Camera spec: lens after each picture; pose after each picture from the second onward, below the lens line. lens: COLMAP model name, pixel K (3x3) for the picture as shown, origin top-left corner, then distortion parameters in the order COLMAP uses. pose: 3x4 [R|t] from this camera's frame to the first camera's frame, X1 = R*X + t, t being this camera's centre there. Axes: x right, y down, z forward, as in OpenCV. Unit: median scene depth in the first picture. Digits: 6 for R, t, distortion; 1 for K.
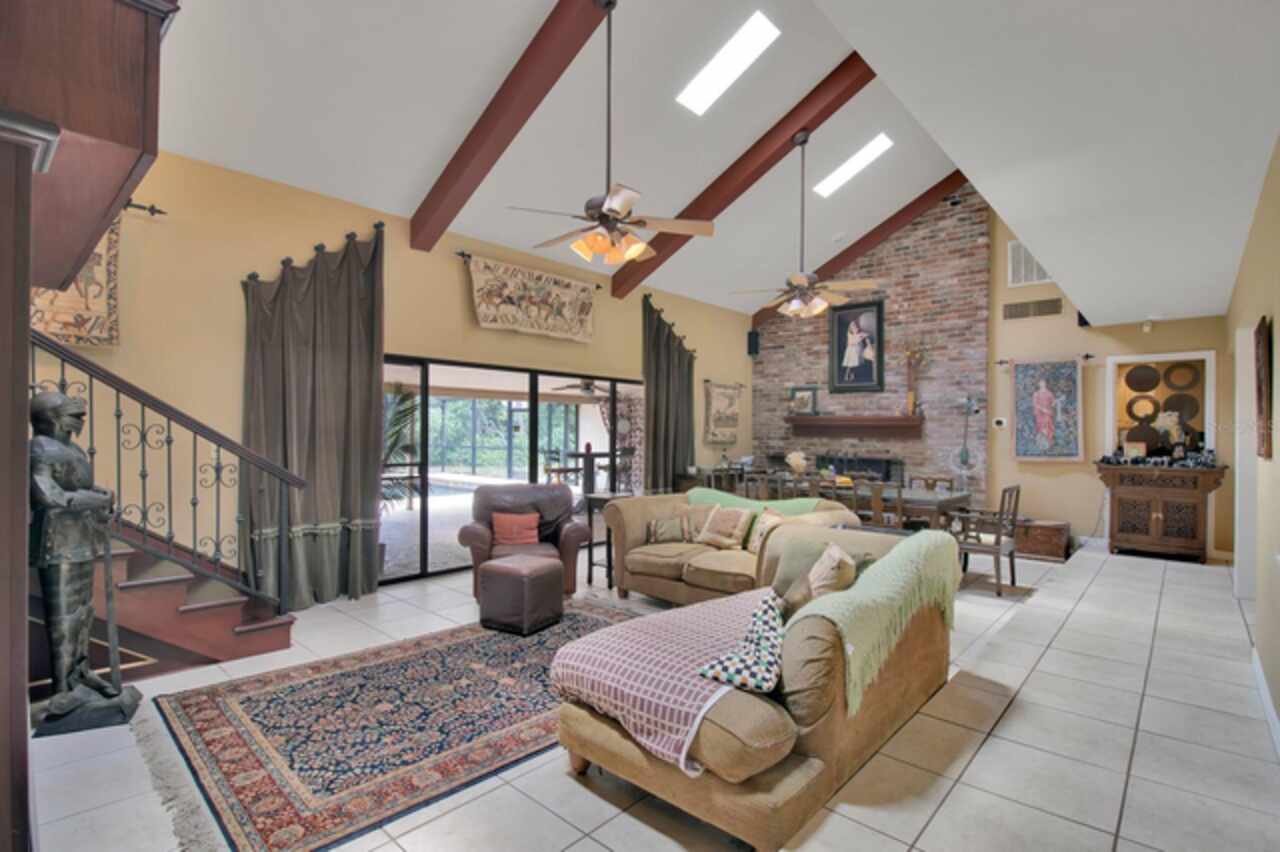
lens RADIAL K [[607.3, 0, 631.1], [0, 607.3, 435.4], [0, 0, 1]] dist [-0.016641, -0.000628]
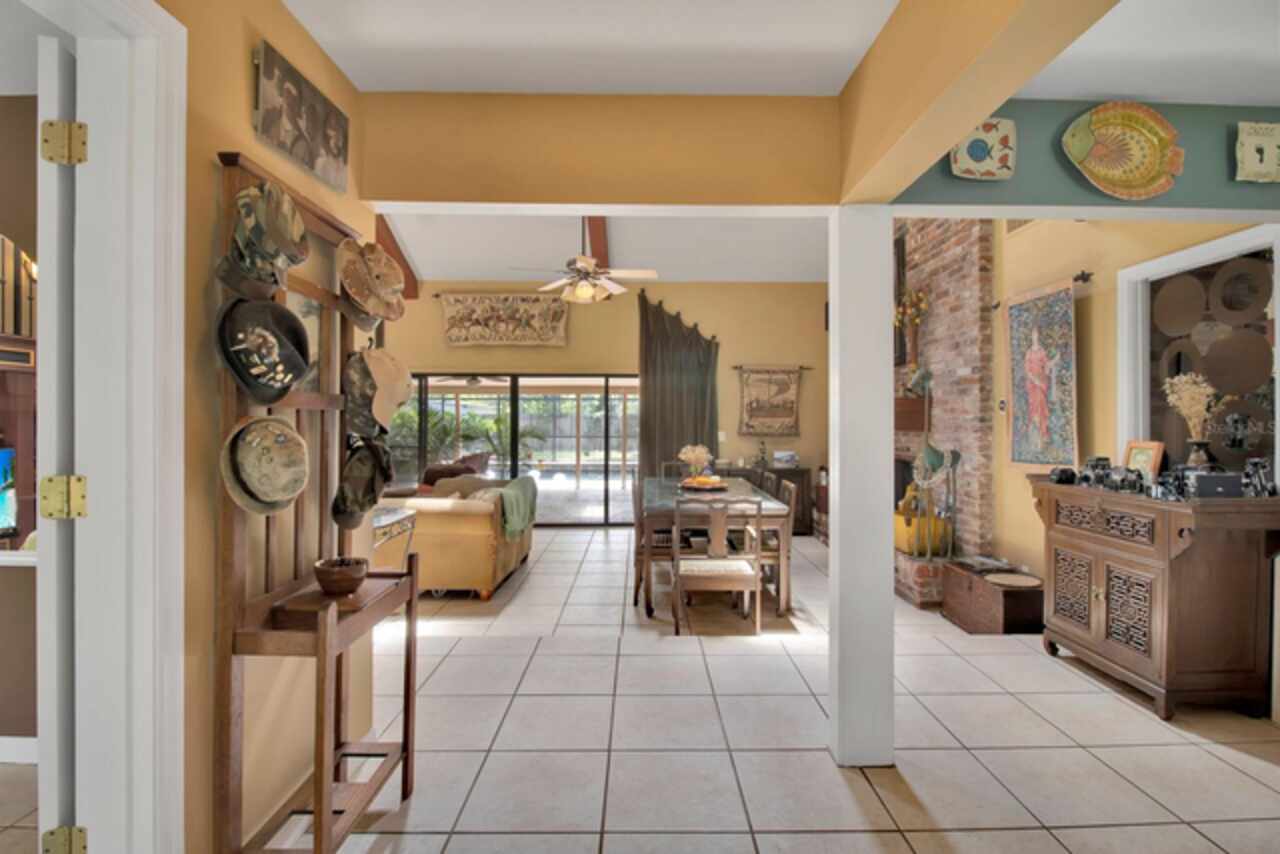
lens RADIAL K [[600.8, 0, 640.0], [0, 600.8, 427.0], [0, 0, 1]] dist [-0.001792, -0.000020]
pose [[0.675629, -0.001241, -0.737241, 0.867871], [0.000594, 0.999999, -0.001139, 0.001190], [0.737242, 0.000331, 0.675629, 0.350832]]
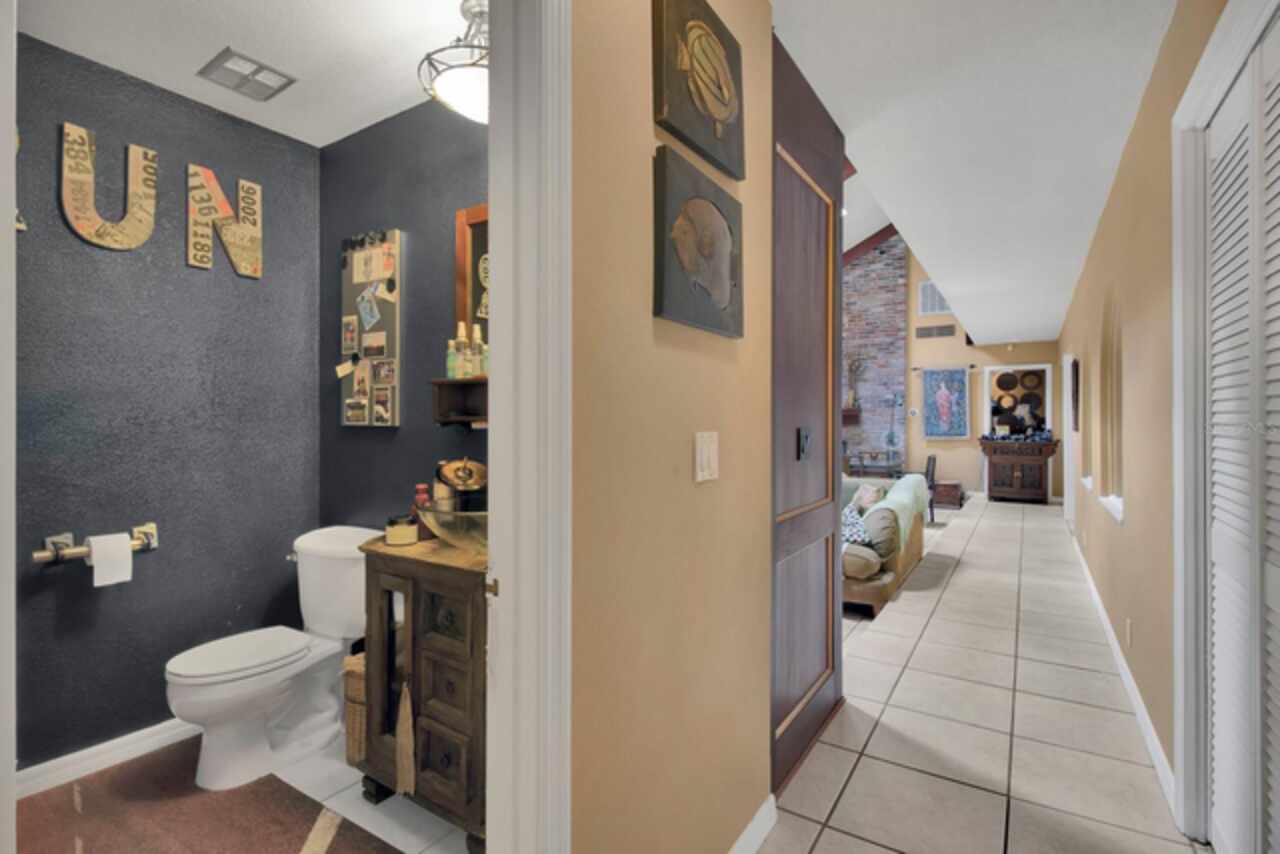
lens RADIAL K [[600.8, 0, 640.0], [0, 600.8, 427.0], [0, 0, 1]] dist [-0.001792, -0.000020]
pose [[0.984740, -0.010595, 0.173711, -0.272208], [0.010164, 0.999943, 0.003368, 0.001665], [-0.173737, -0.001551, 0.984791, -0.274870]]
